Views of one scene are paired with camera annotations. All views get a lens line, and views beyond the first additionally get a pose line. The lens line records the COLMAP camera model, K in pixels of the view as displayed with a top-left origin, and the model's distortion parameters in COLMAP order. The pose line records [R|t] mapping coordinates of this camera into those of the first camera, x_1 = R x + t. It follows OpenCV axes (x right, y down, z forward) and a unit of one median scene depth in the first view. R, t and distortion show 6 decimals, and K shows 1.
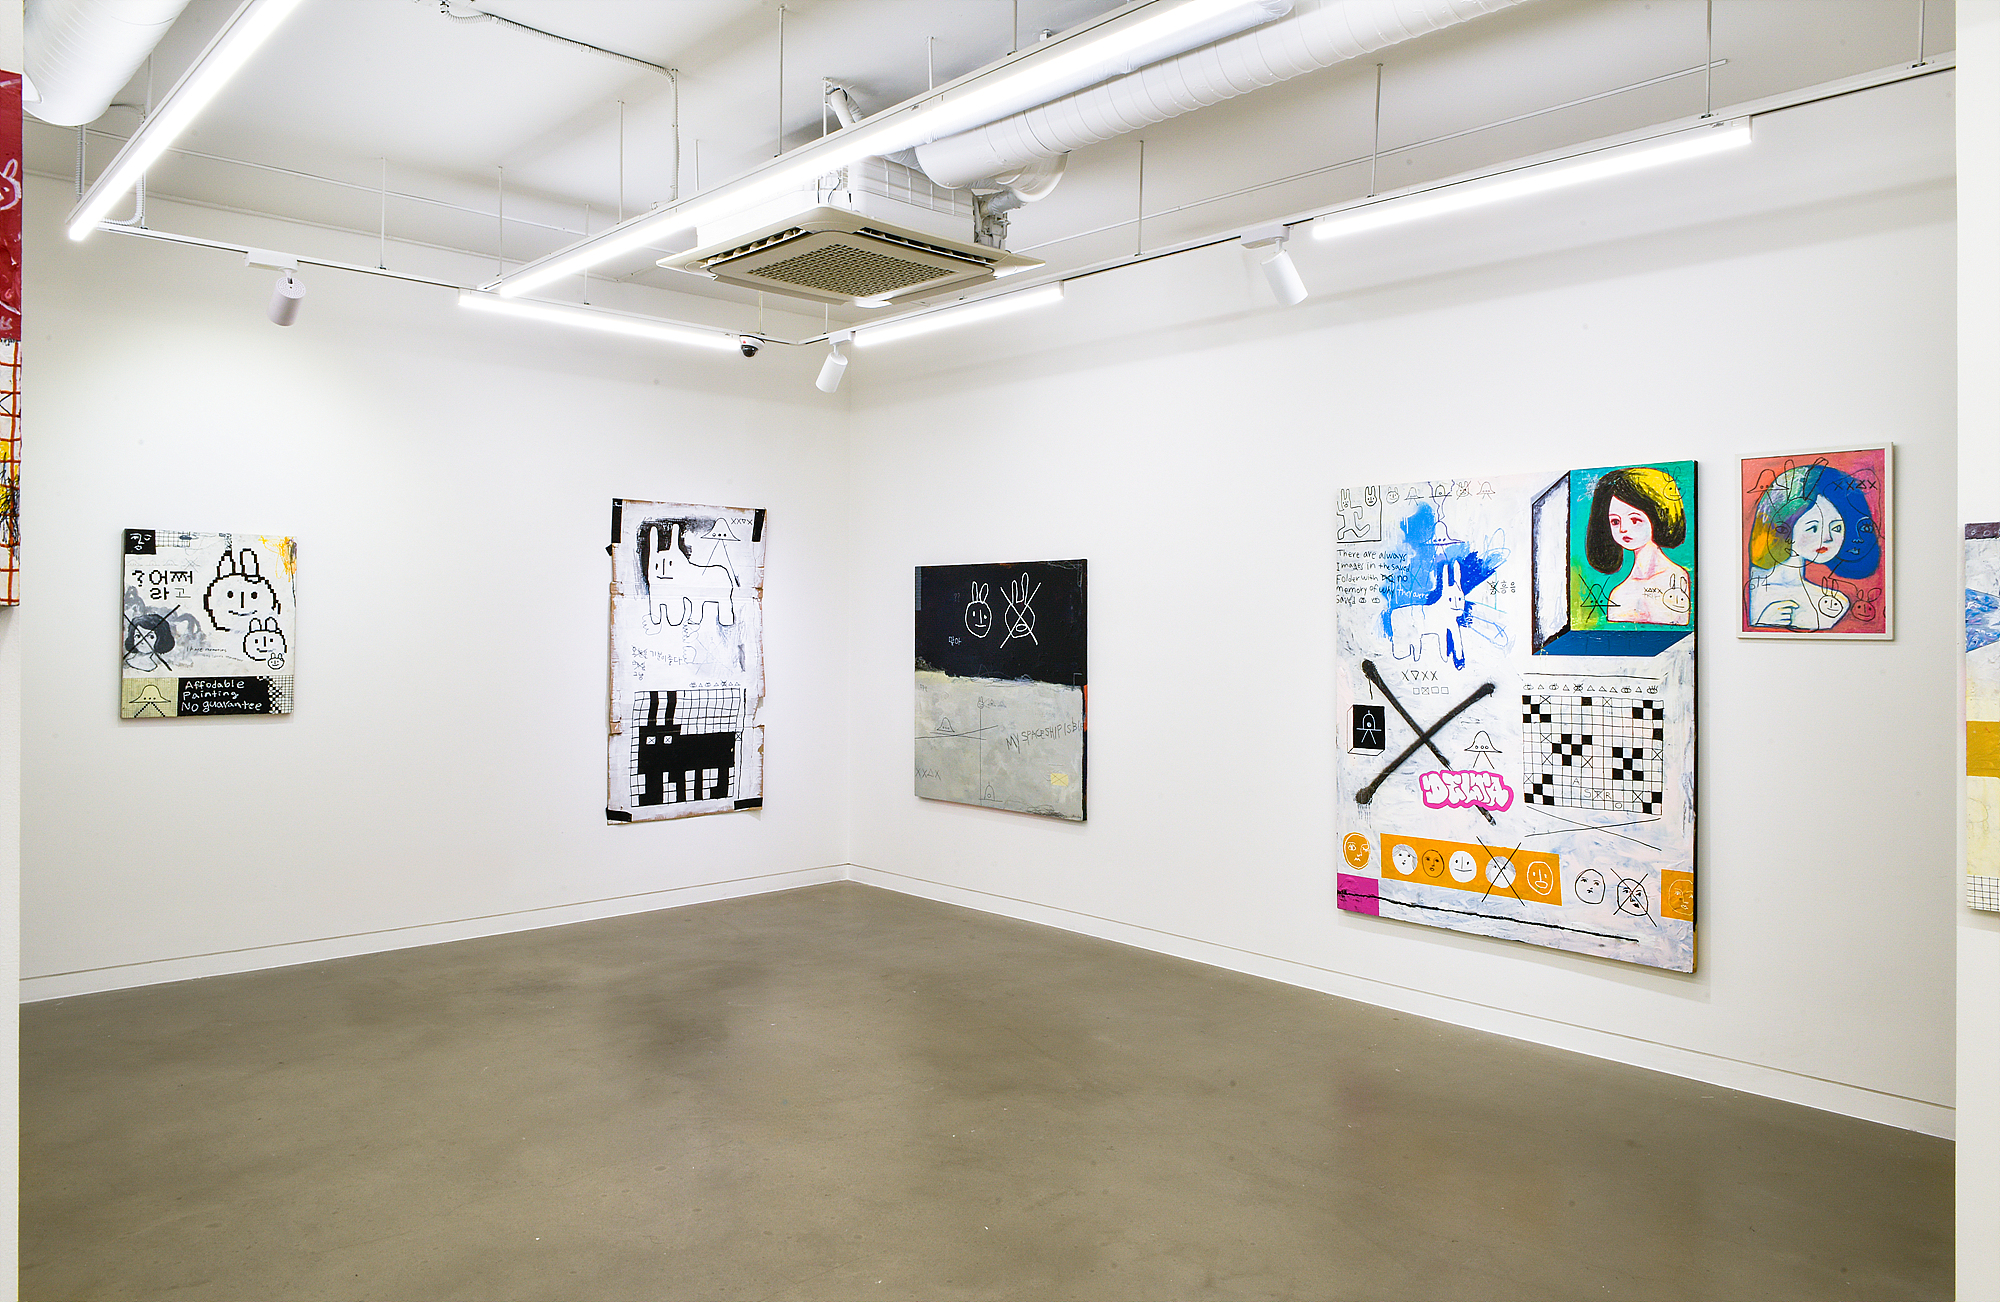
lens RADIAL K [[1375.0, 0, 1013.6], [0, 1375.0, 610.8], [0, 0, 1]] dist [-0.005772, -0.001074]
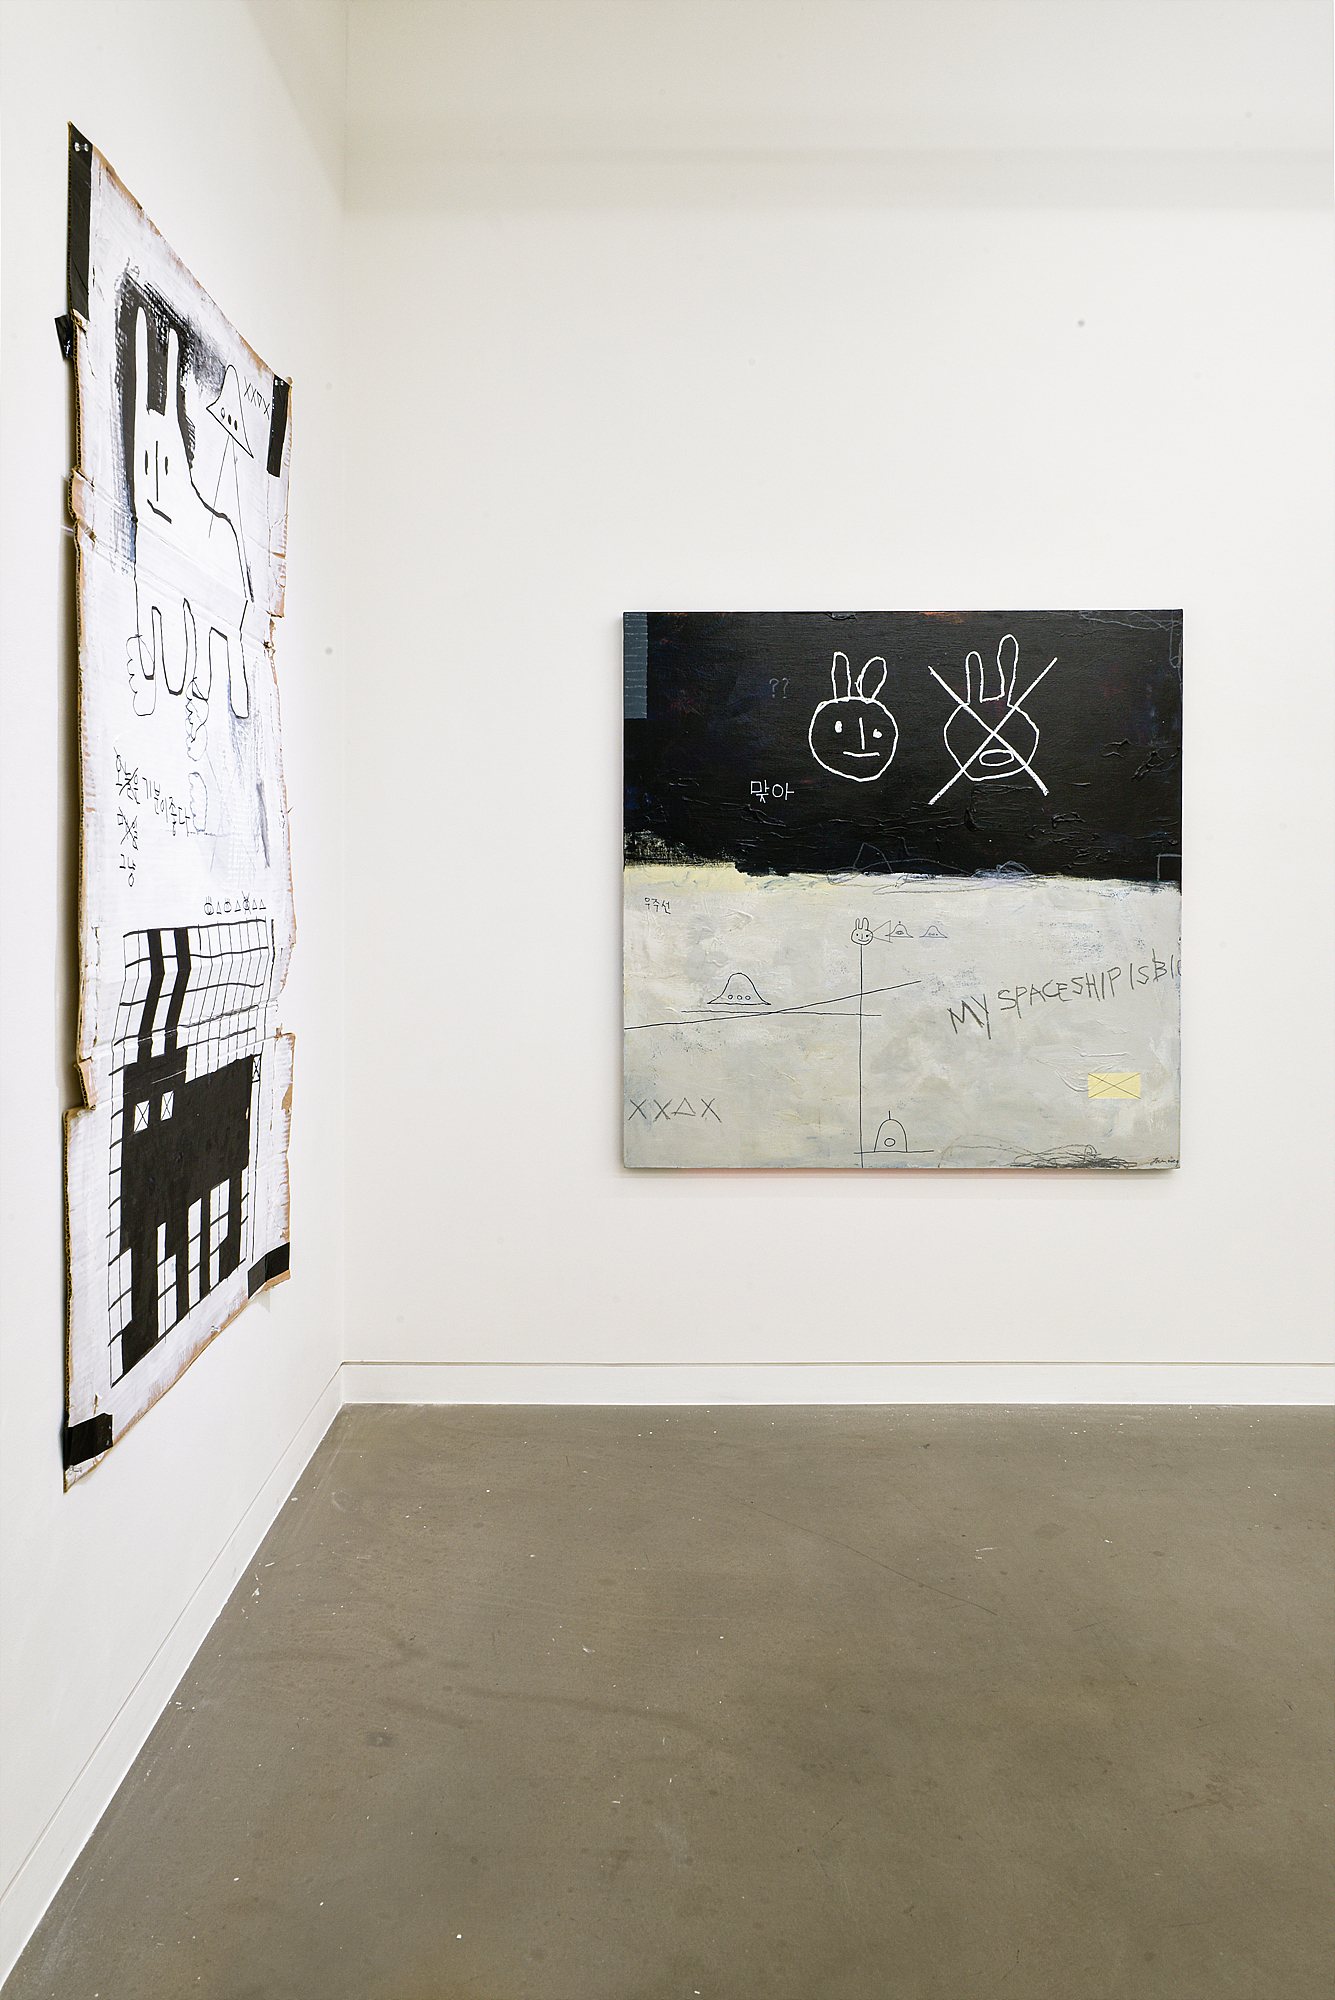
lens RADIAL K [[1390.3, 0, 619.4], [0, 1390.3, 893.0], [0, 0, 1]] dist [-0.004123, 0.000000]
pose [[0.695983, -0.013252, 0.717936, -0.481436], [-0.001414, 0.999802, 0.019826, 0.056496], [-0.718057, -0.014814, 0.695827, 0.919249]]
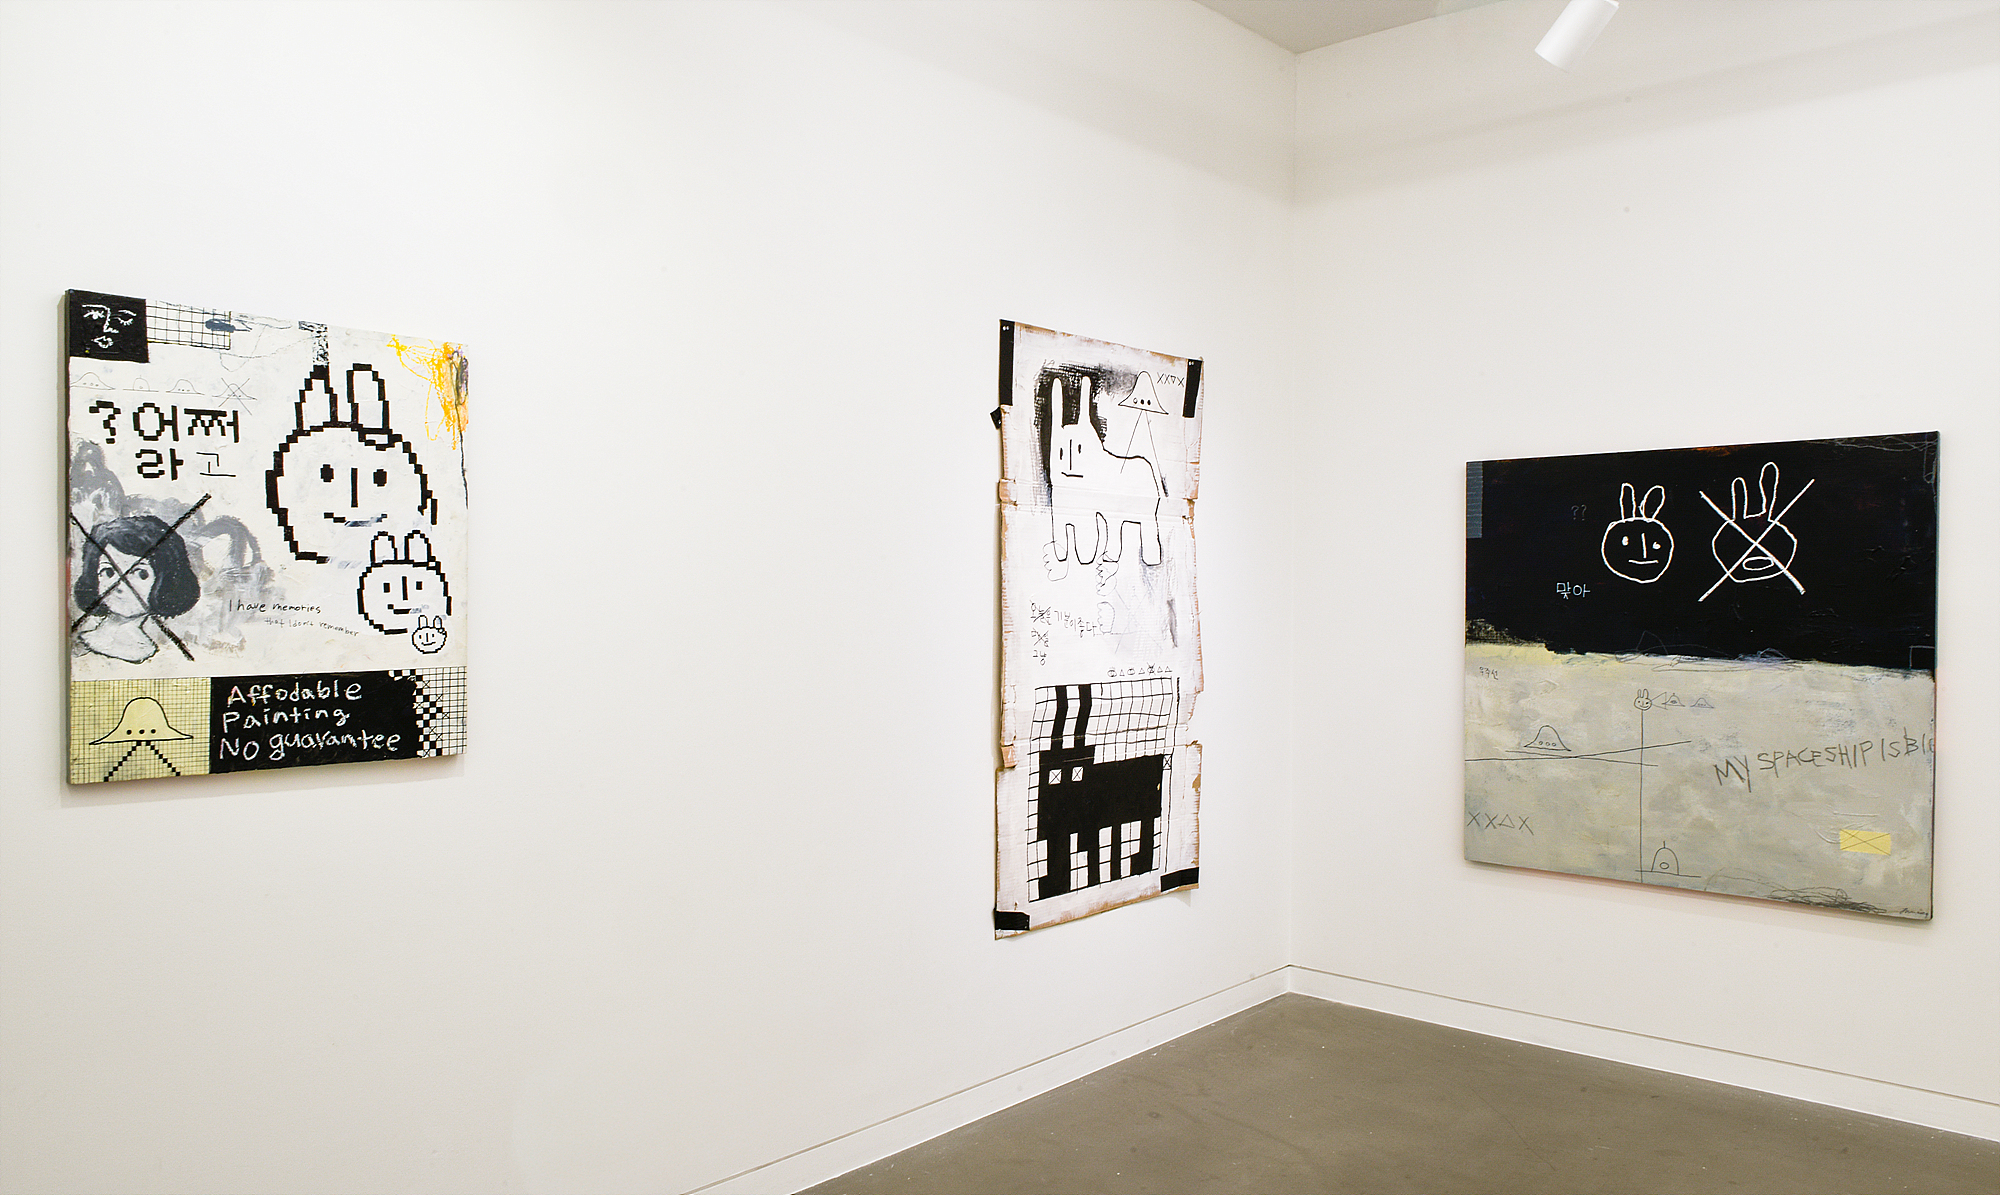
lens RADIAL K [[1401.2, 0, 1022.9], [0, 1401.2, 626.0], [0, 0, 1]] dist [0.001906, -0.016579]
pose [[0.995864, -0.007142, 0.090571, -0.400383], [0.004153, 0.999442, 0.033152, 0.020824], [-0.090757, -0.032639, 0.995338, 0.559891]]
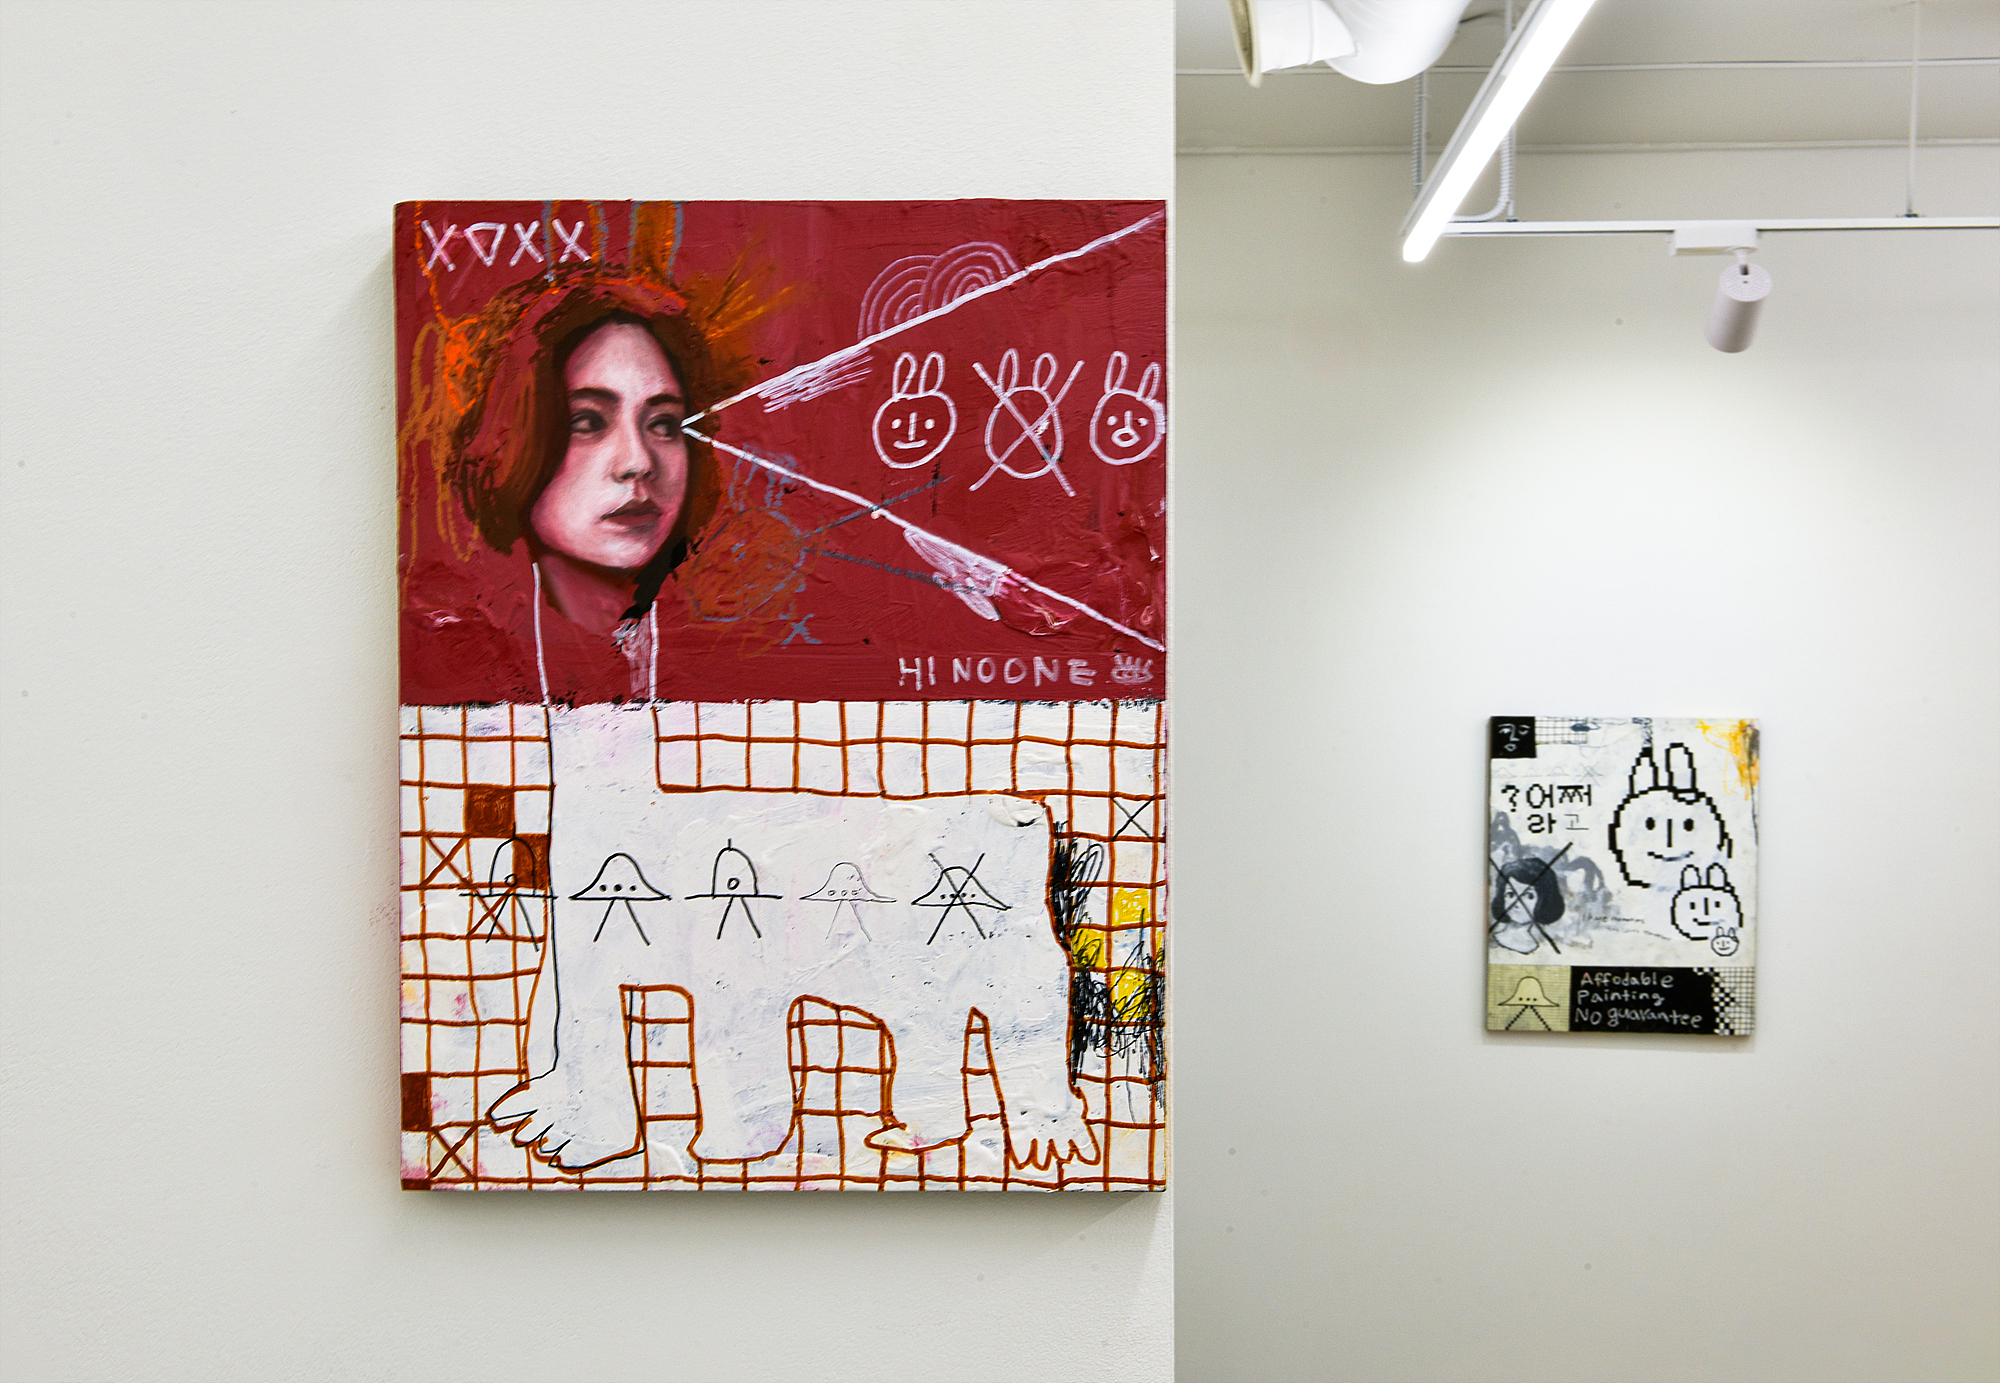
lens RADIAL K [[2543.3, 0, 991.8], [0, 2543.3, 804.5], [0, 0, 1]] dist [0.079954, 0.000000]
pose [[0.710297, 0.003403, -0.703894, -0.012862], [0.004303, 0.999949, 0.009177, -0.030934], [0.703889, -0.009547, 0.710246, 0.045068]]
